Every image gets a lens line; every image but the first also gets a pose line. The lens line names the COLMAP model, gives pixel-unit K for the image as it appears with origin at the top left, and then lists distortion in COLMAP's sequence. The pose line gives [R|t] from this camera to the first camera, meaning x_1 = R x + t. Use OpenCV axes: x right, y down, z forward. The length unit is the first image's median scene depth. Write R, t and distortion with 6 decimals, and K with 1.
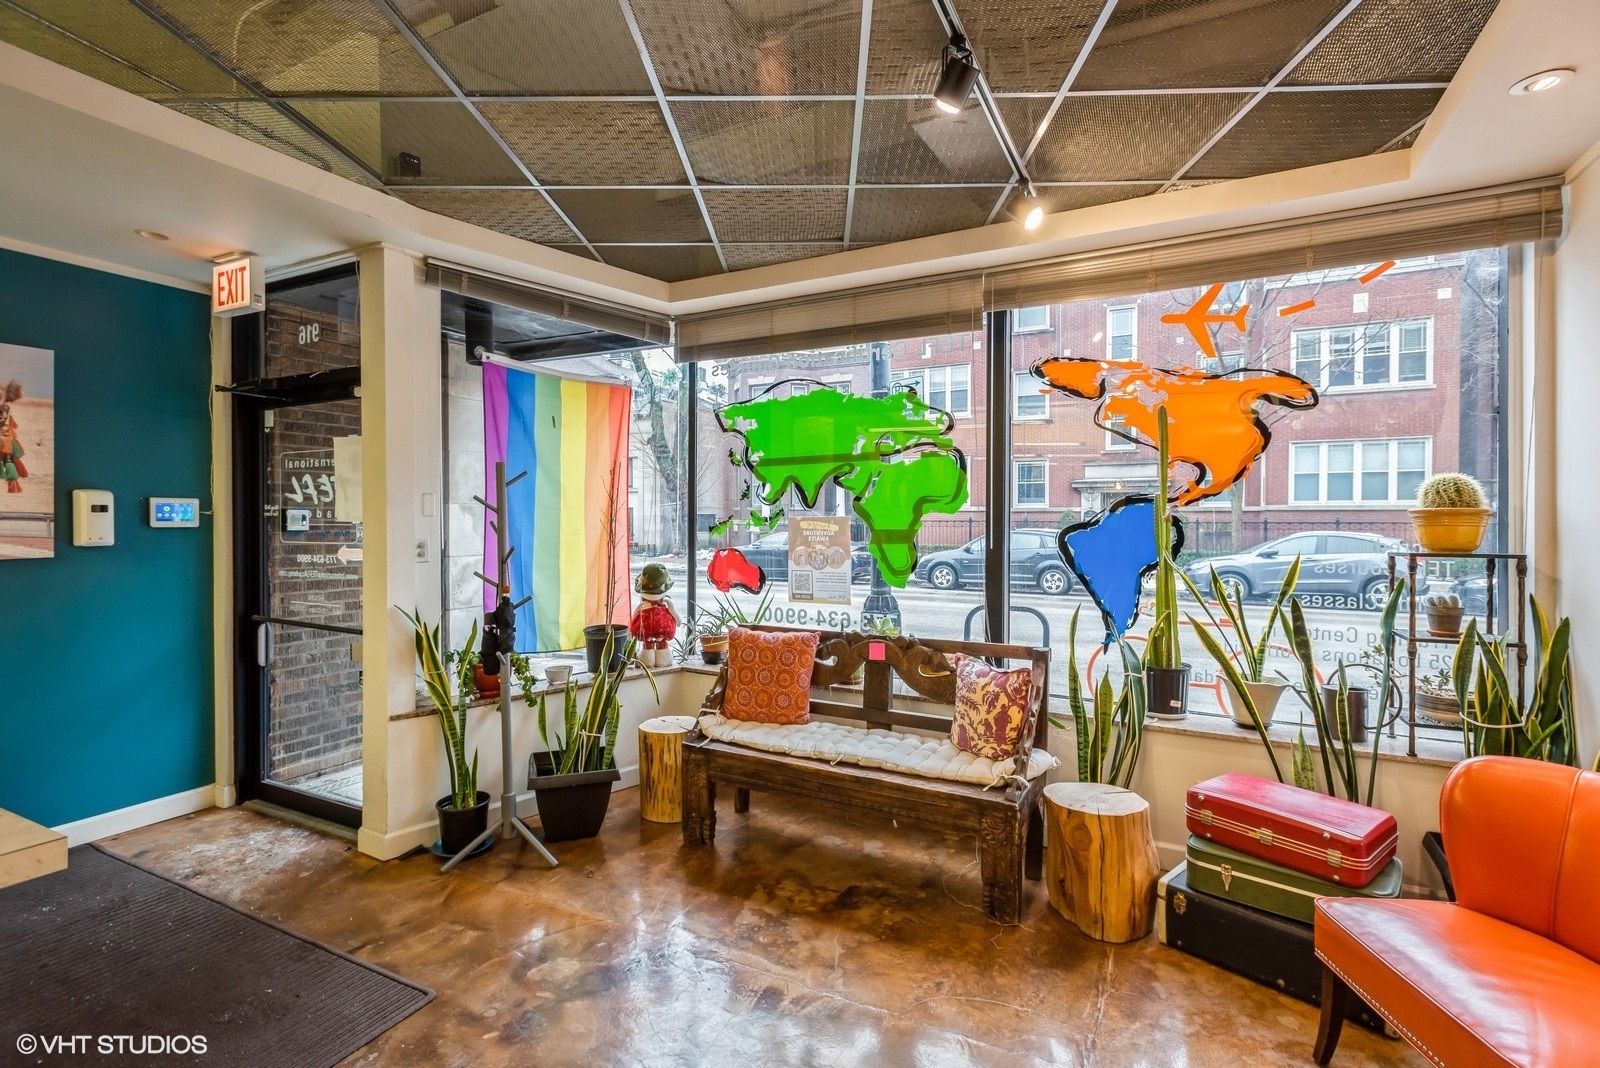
lens RADIAL K [[779.8, 0, 795.7], [0, 779.8, 528.0], [0, 0, 1]] dist [0.005229, 0.000247]
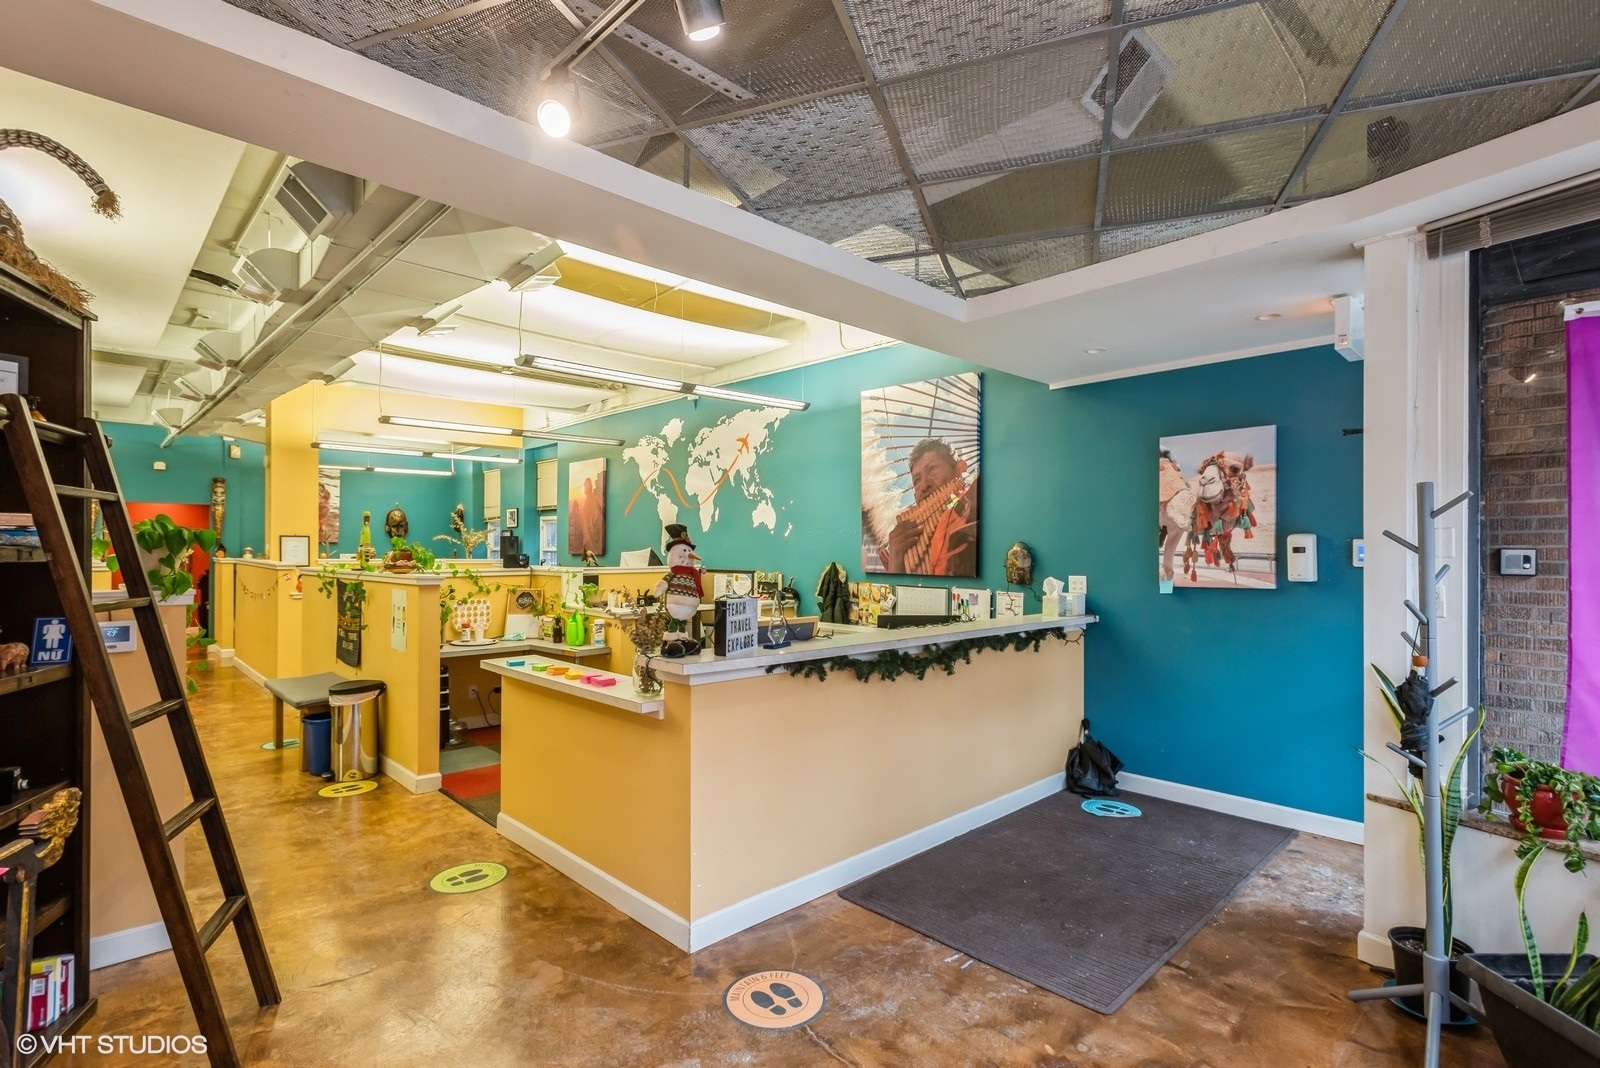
lens RADIAL K [[779.8, 0, 795.9], [0, 779.8, 545.3], [0, 0, 1]] dist [0.005229, 0.000247]
pose [[-0.345311, -0.010740, -0.938427, 0.517472], [-0.017020, 0.999842, -0.005180, -0.013364], [0.938334, 0.014183, -0.345439, 0.739312]]
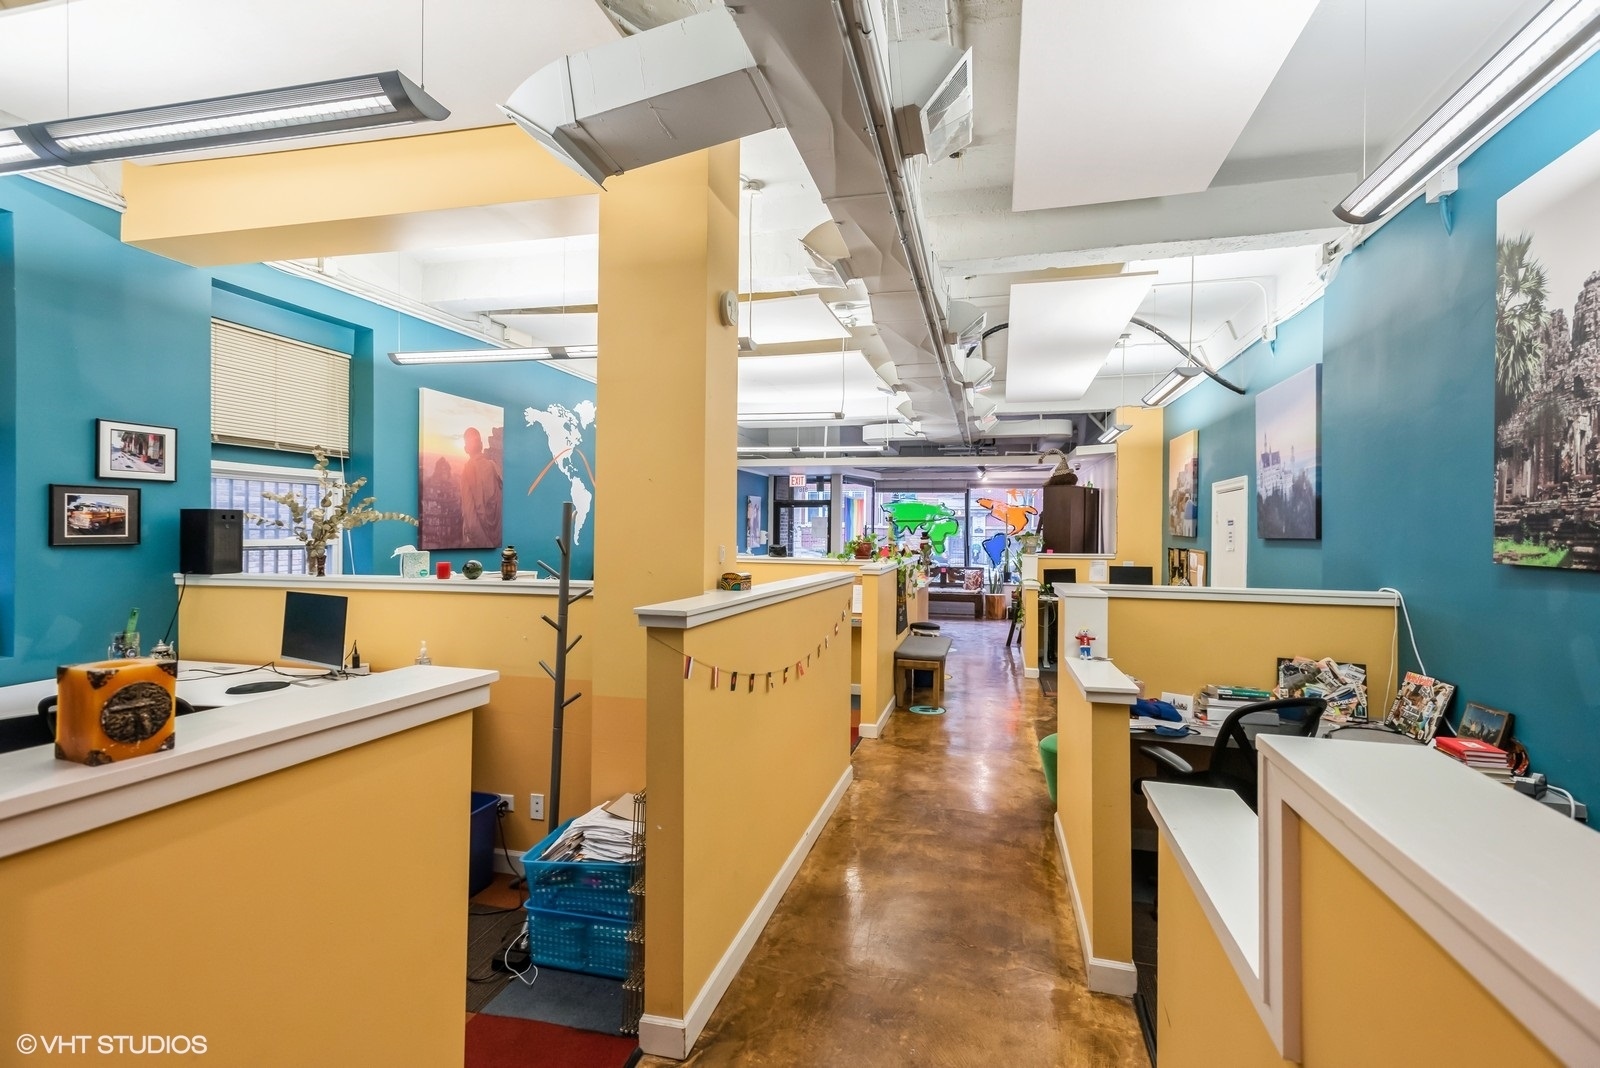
lens RADIAL K [[779.8, 0, 799.7], [0, 779.8, 529.0], [0, 0, 1]] dist [0.005229, 0.000247]
pose [[0.977662, 0.002141, 0.210170, -1.280286], [0.000926, 0.999895, -0.014492, -0.001389], [-0.210179, 0.014363, 0.977557, -2.453819]]
